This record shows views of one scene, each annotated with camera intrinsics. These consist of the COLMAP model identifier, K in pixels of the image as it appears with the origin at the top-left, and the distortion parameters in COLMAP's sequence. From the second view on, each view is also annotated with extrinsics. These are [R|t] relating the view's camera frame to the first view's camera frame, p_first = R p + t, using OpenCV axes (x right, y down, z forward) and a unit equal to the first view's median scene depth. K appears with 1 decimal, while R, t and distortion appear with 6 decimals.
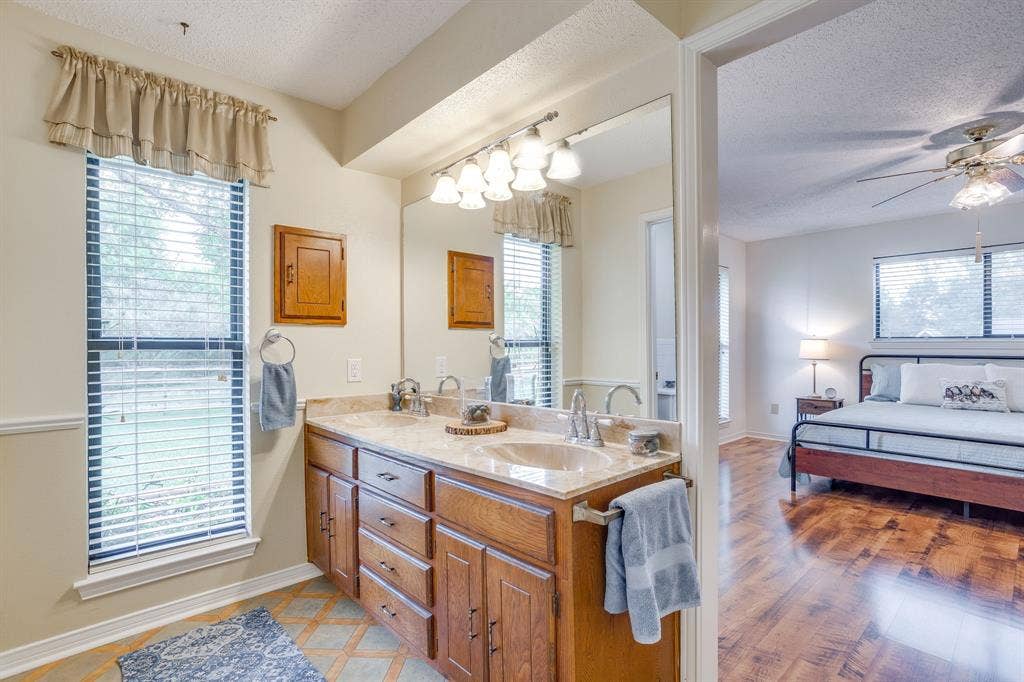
lens RADIAL K [[489.3, 0, 509.4], [0, 489.3, 346.7], [0, 0, 1]] dist [-0.044542, 0.024907]
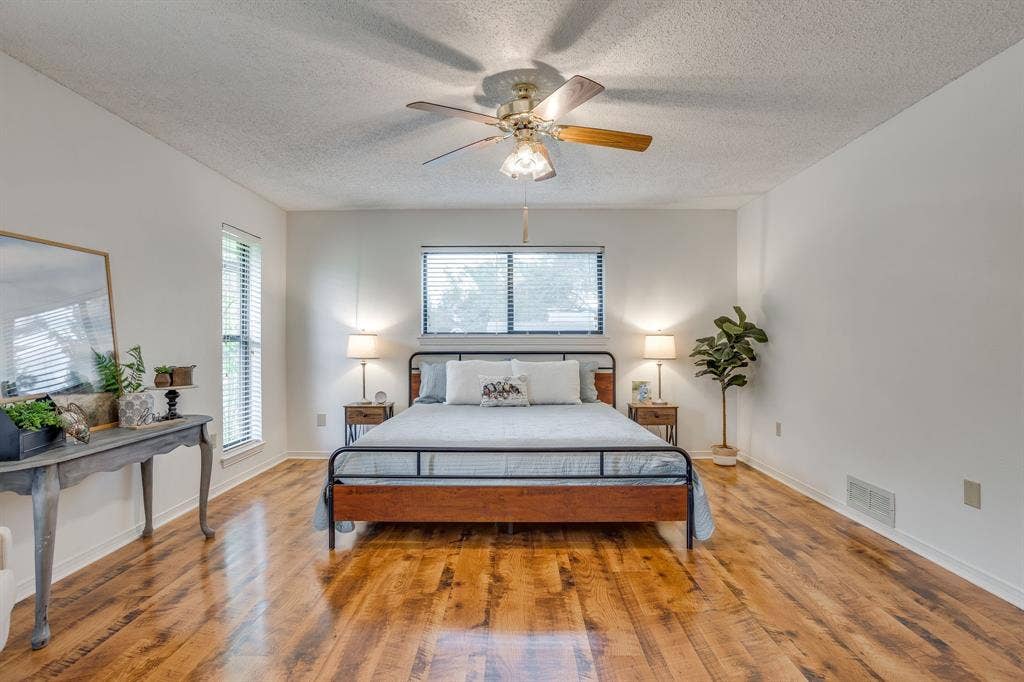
lens RADIAL K [[496.9, 0, 509.5], [0, 496.9, 339.0], [0, 0, 1]] dist [-0.051647, 0.027346]
pose [[0.675483, 0.003592, 0.737366, 0.218458], [0.004384, 0.999951, -0.008887, 0.001953], [-0.737362, 0.009235, 0.675434, 0.299763]]
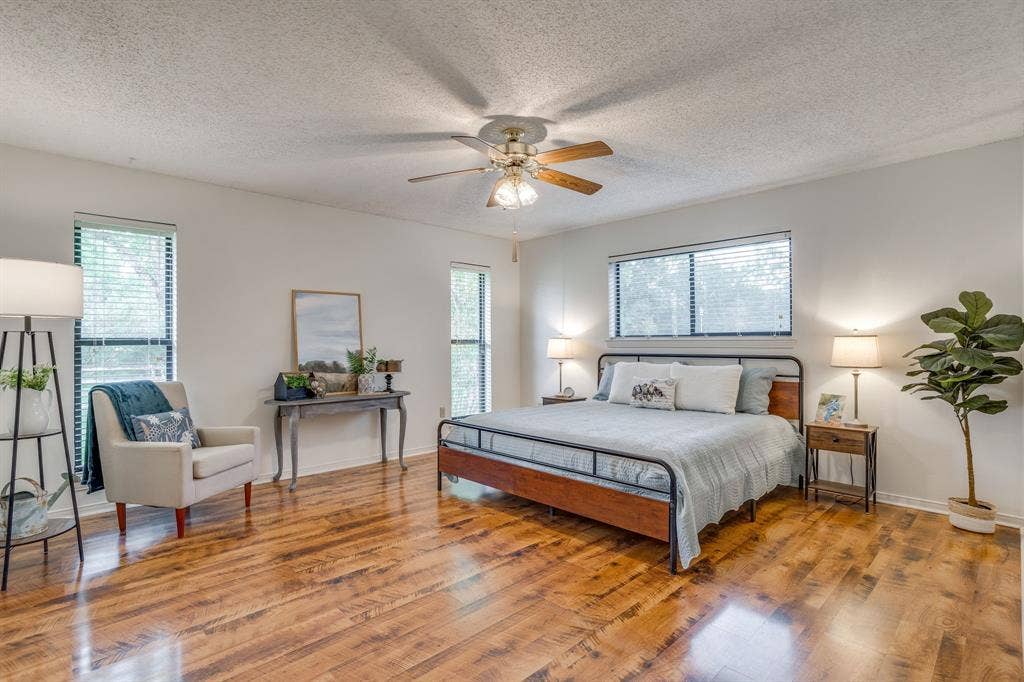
lens RADIAL K [[496.9, 0, 509.5], [0, 496.9, 339.0], [0, 0, 1]] dist [-0.051647, 0.027346]
pose [[0.999743, -0.000740, 0.022663, 0.654925], [0.001045, 0.999909, -0.013425, 0.000619], [-0.022652, 0.013445, 0.999653, -0.026355]]
